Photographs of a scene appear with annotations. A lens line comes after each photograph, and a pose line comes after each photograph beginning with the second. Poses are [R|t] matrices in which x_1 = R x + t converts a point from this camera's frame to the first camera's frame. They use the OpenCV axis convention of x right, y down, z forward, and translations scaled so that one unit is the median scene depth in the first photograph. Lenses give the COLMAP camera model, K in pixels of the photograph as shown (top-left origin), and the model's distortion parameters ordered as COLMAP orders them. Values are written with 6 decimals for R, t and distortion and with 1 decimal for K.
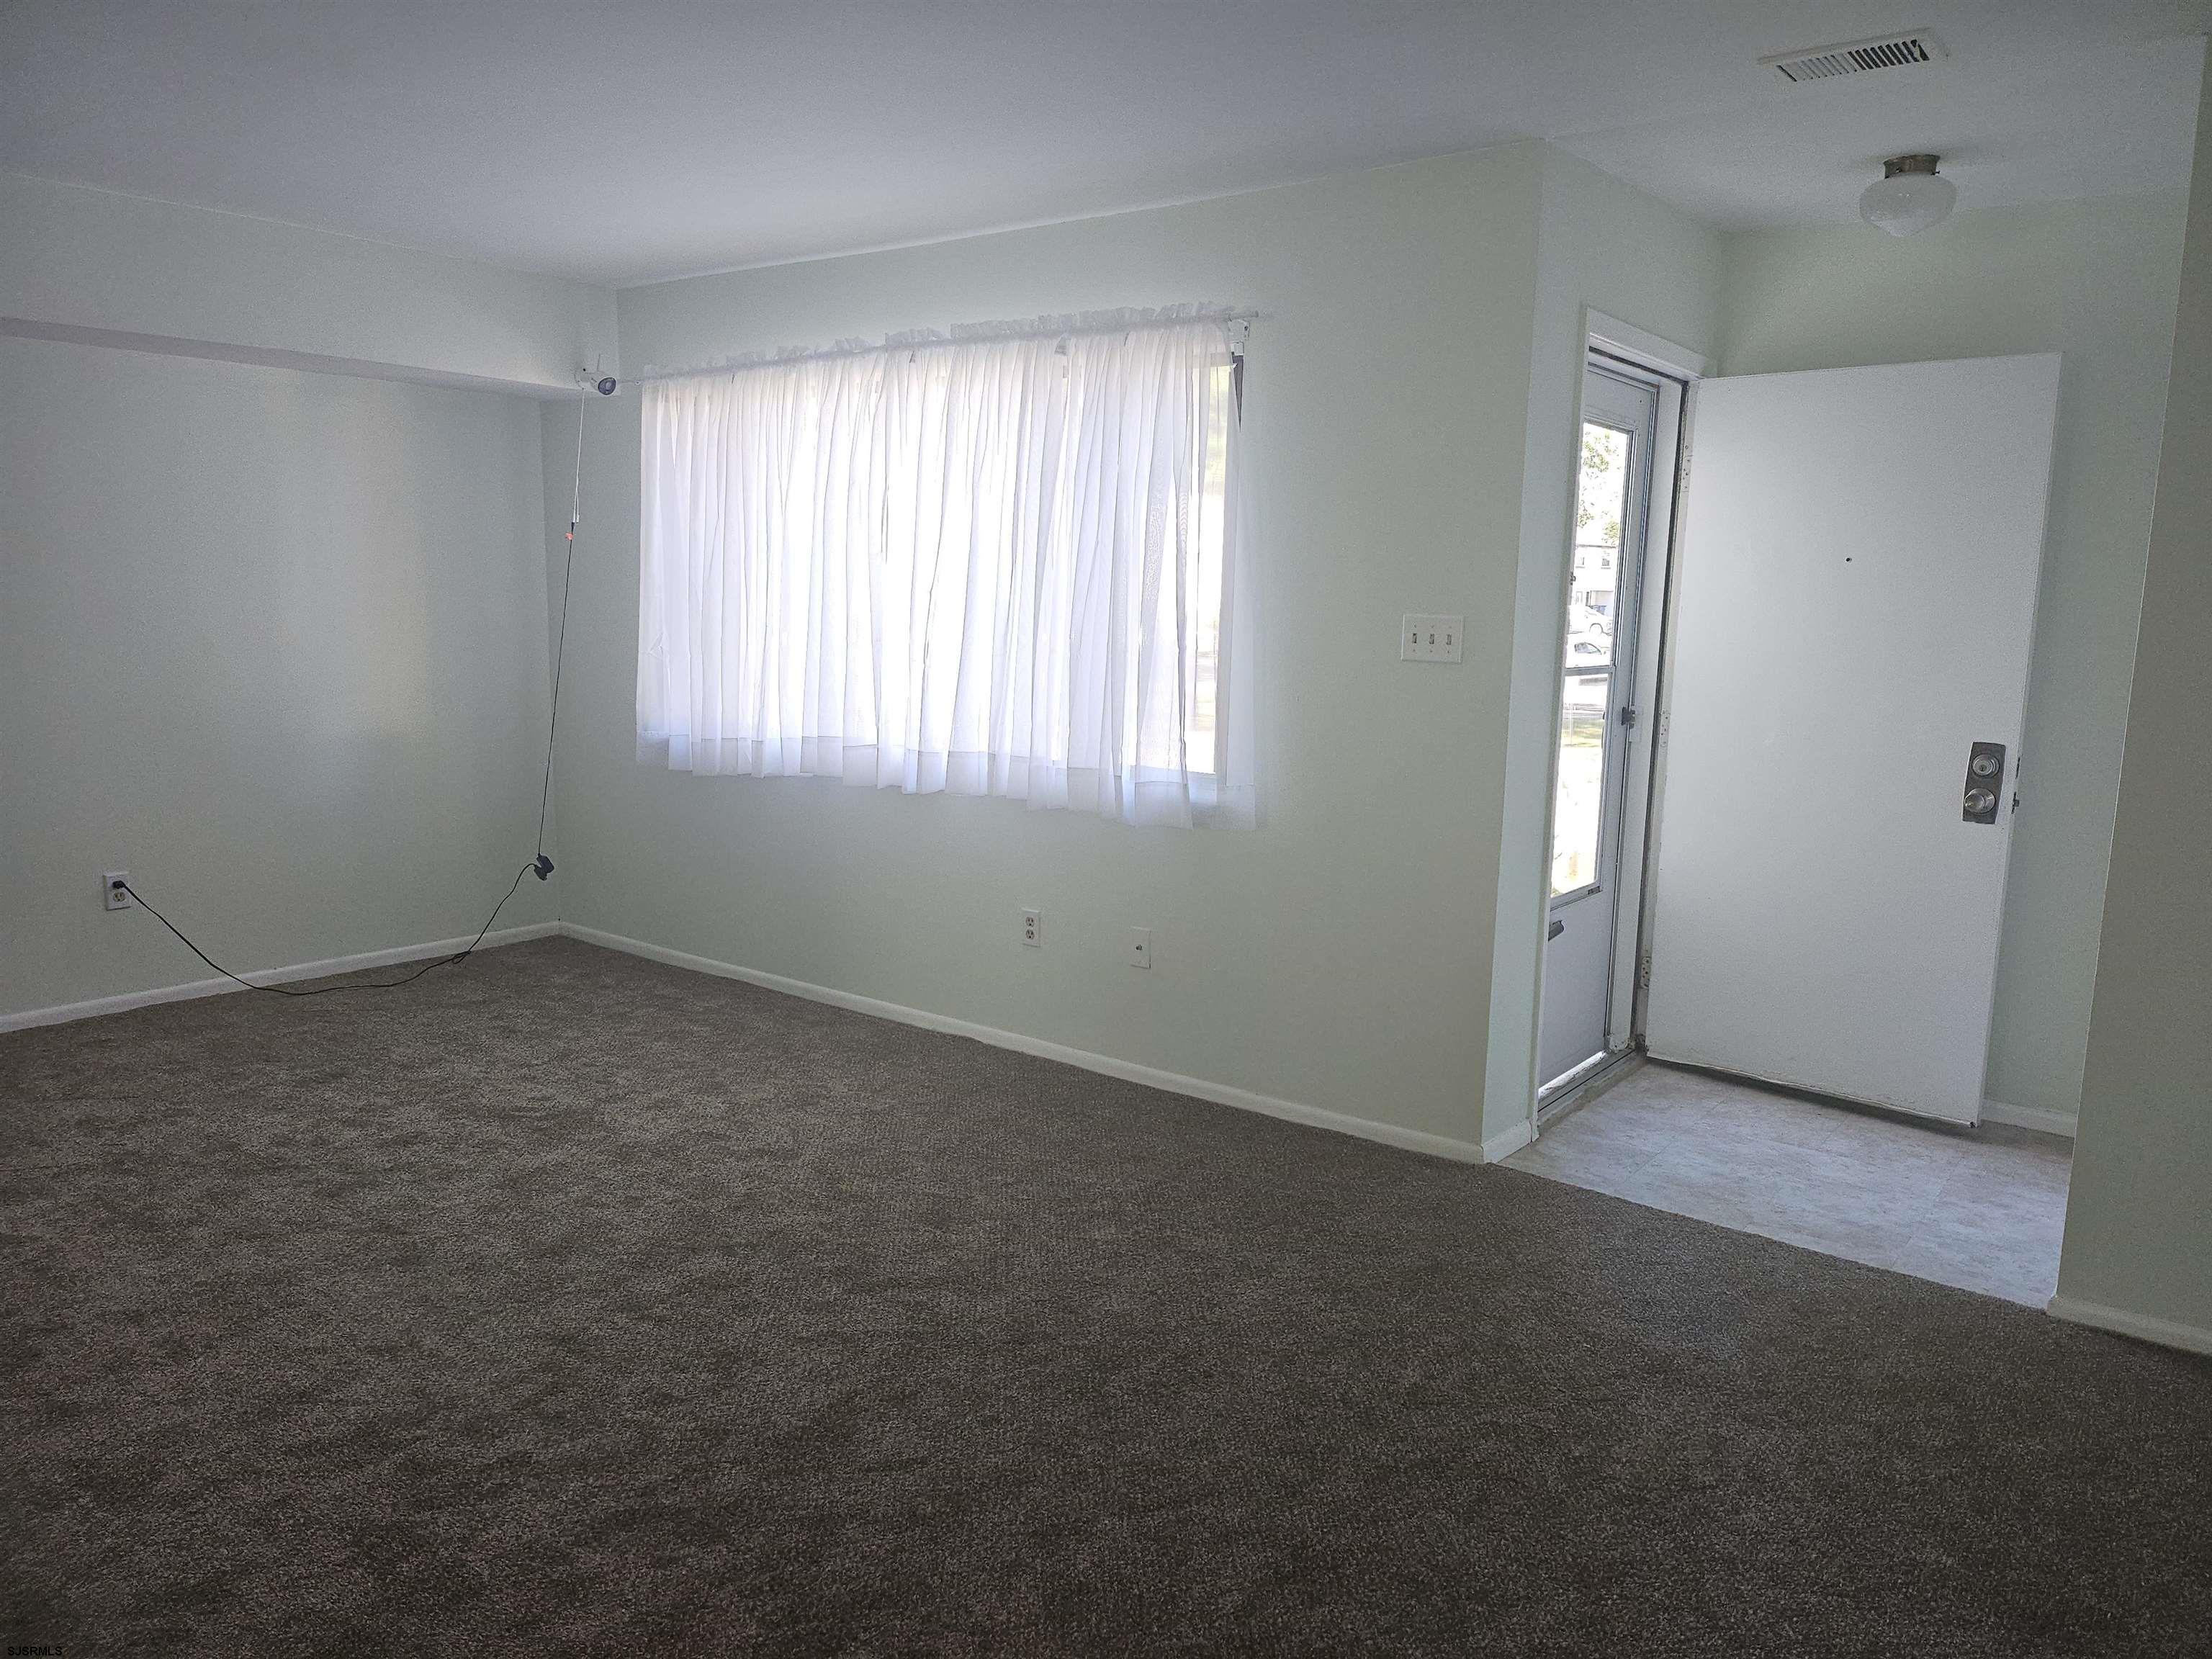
lens RADIAL K [[1553.0, 0, 1119.7], [0, 1553.0, 827.3], [0, 0, 1]] dist [0.068643, -0.077124]
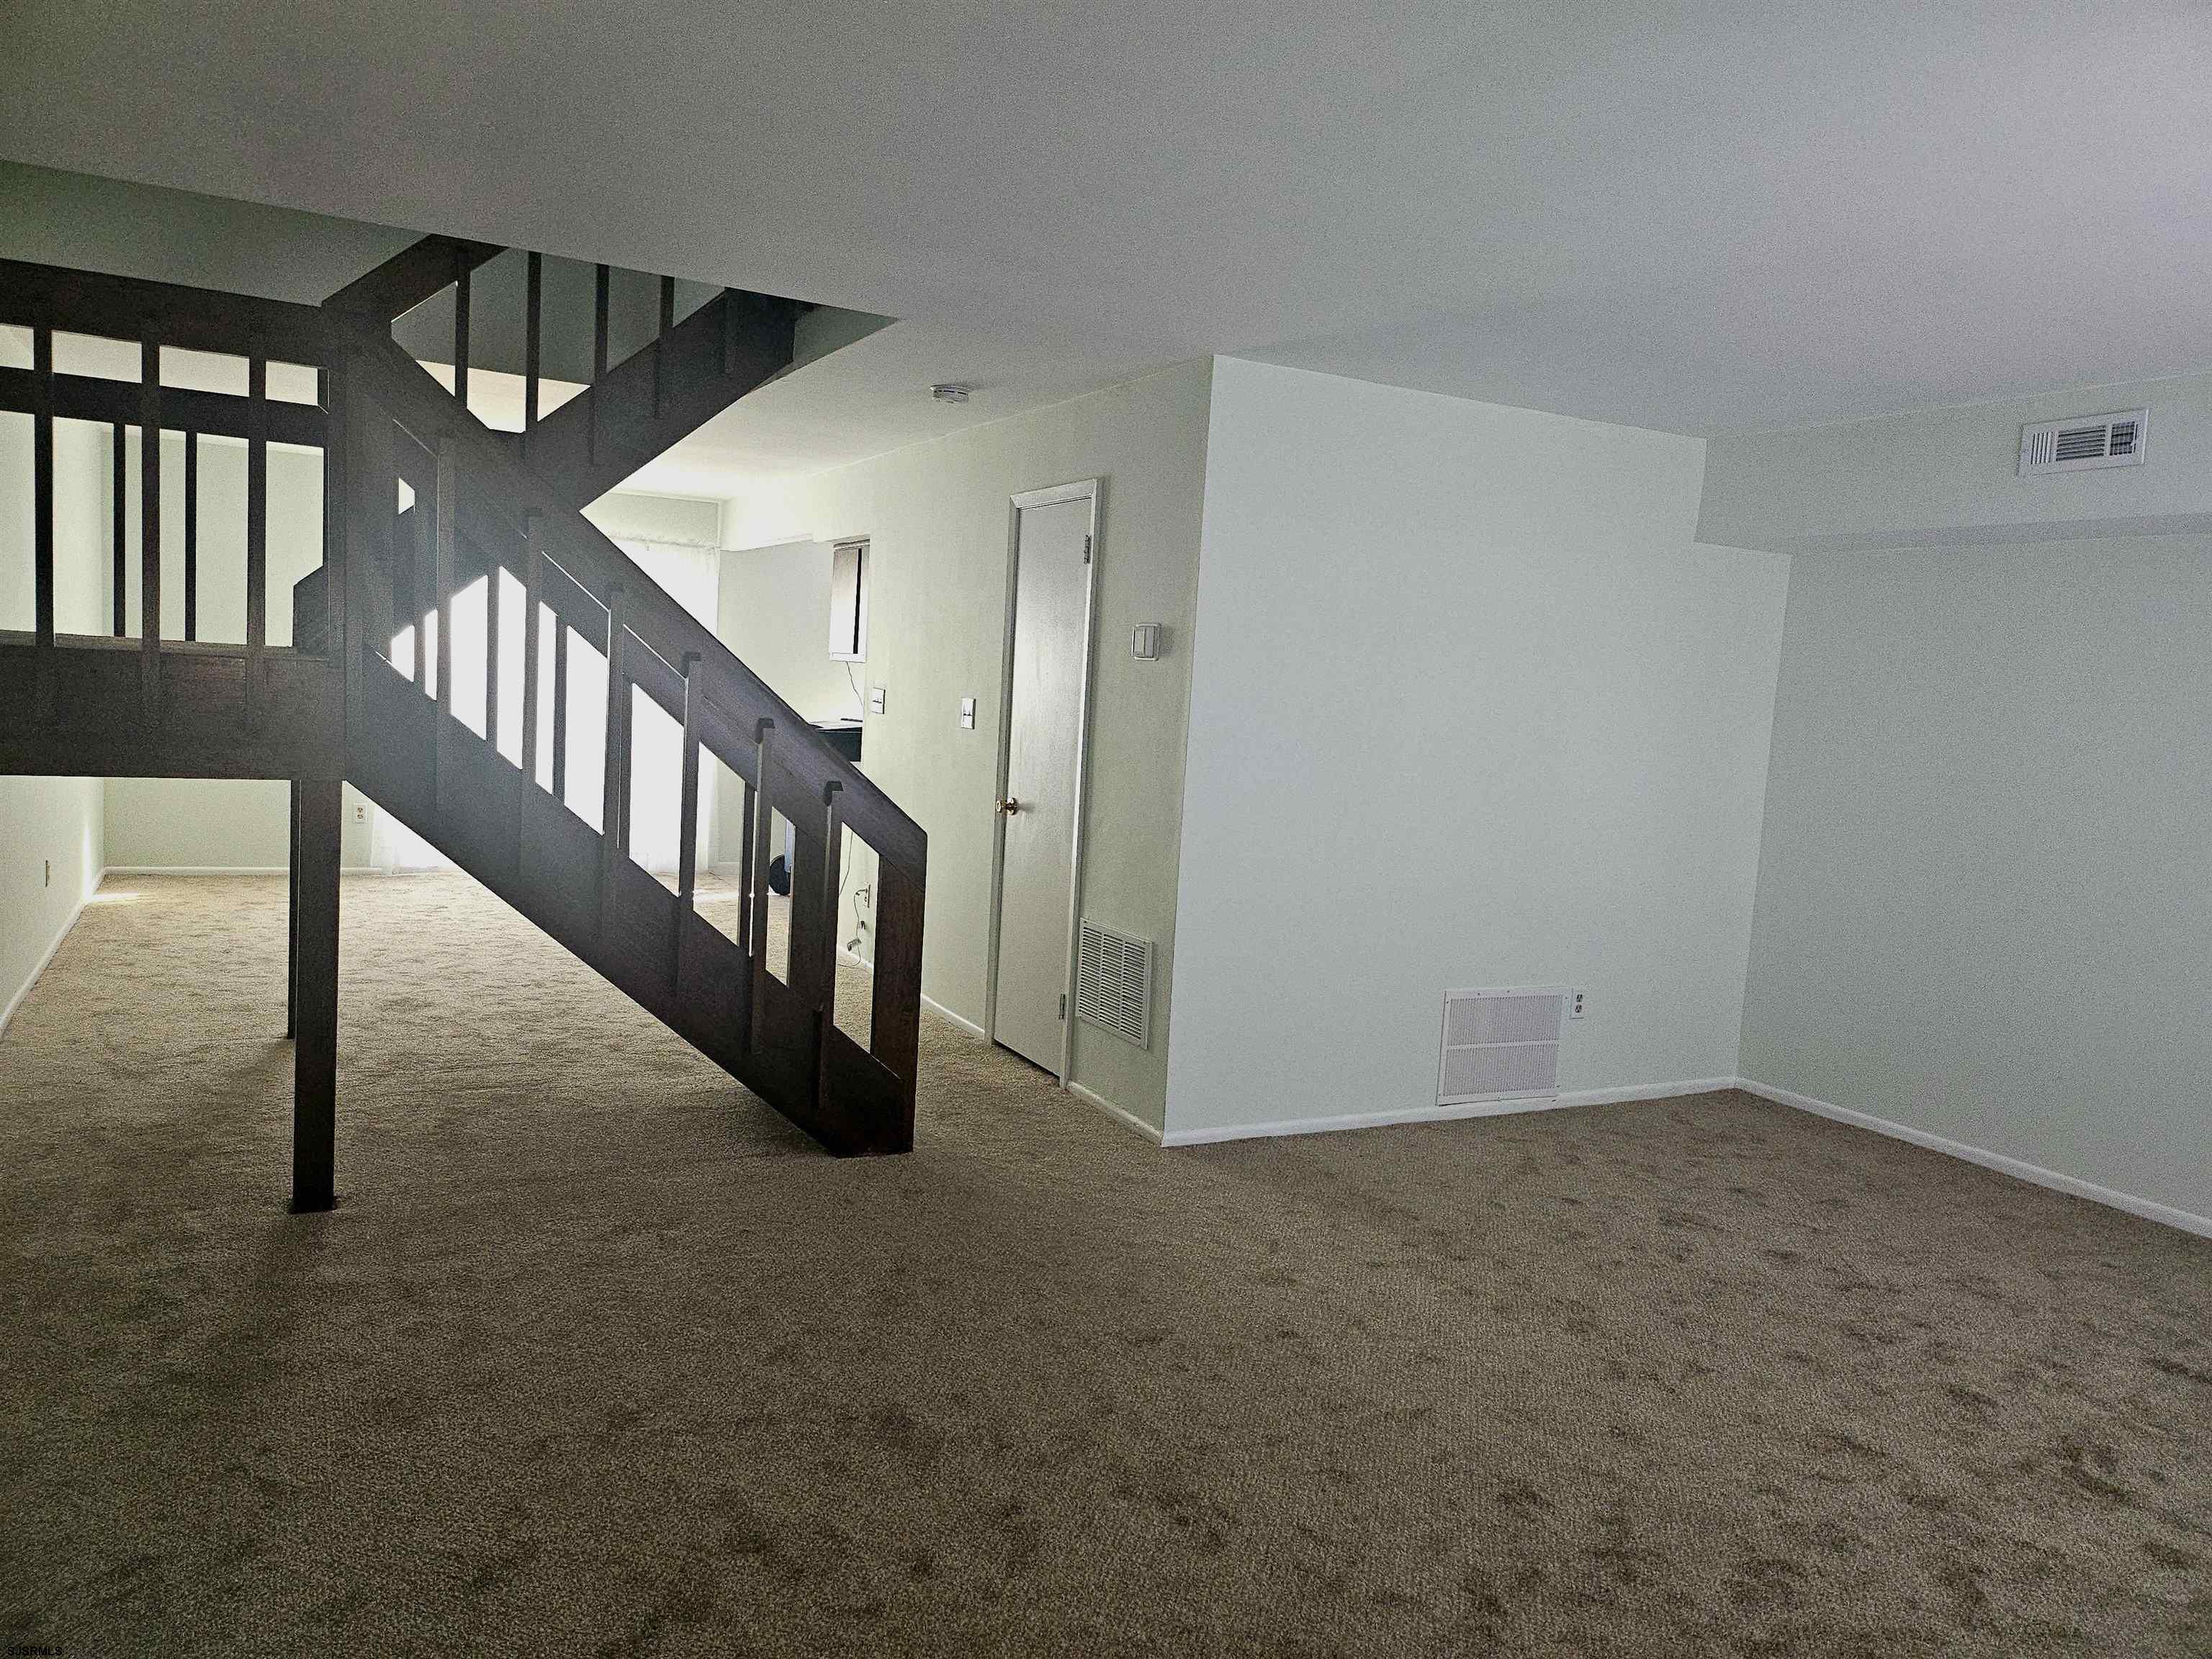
lens RADIAL K [[1553.0, 0, 1121.3], [0, 1553.0, 825.6], [0, 0, 1]] dist [0.068643, -0.077124]
pose [[-0.417994, 0.034682, -0.907788, 0.471479], [-0.209648, 0.968615, 0.133539, -0.112428], [0.883928, 0.246134, -0.397604, 0.789291]]
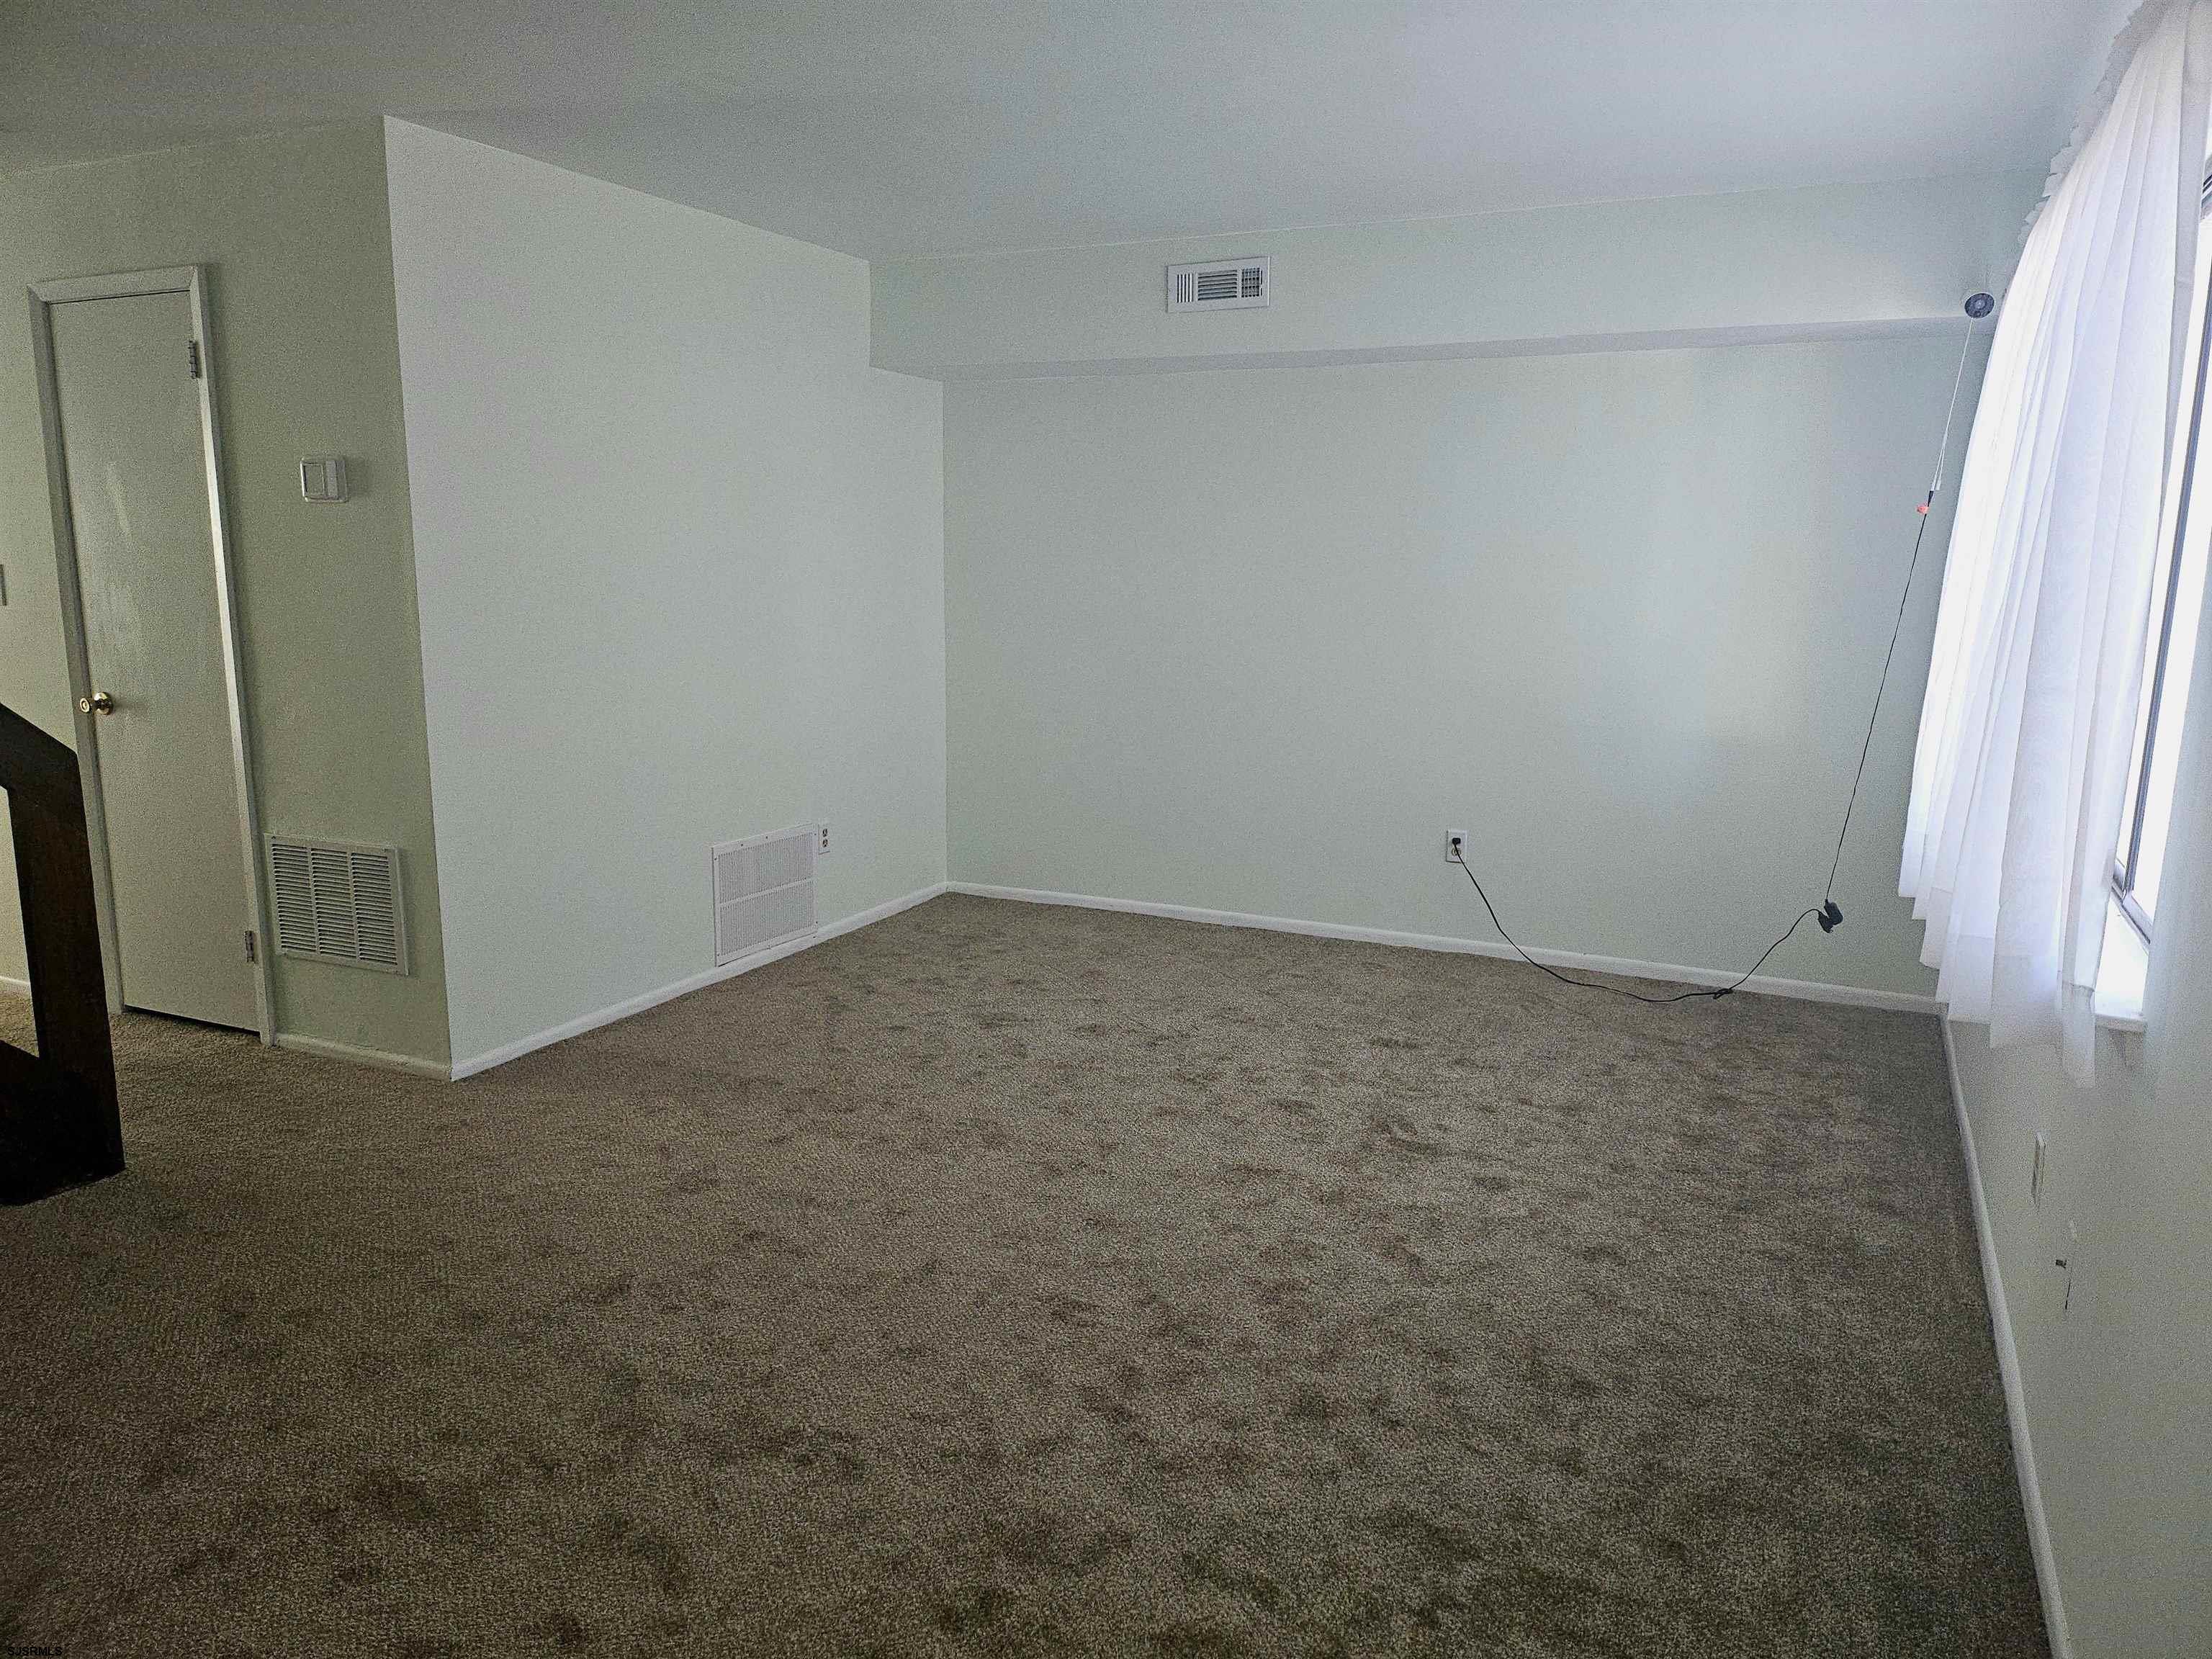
lens RADIAL K [[1553.0, 0, 1106.6], [0, 1553.0, 830.6], [0, 0, 1]] dist [0.068643, -0.077124]
pose [[0.208666, 0.154102, -0.965770, 0.444054], [-0.157049, 0.979972, 0.122436, -0.078120], [0.965295, 0.126125, 0.228689, 0.575597]]
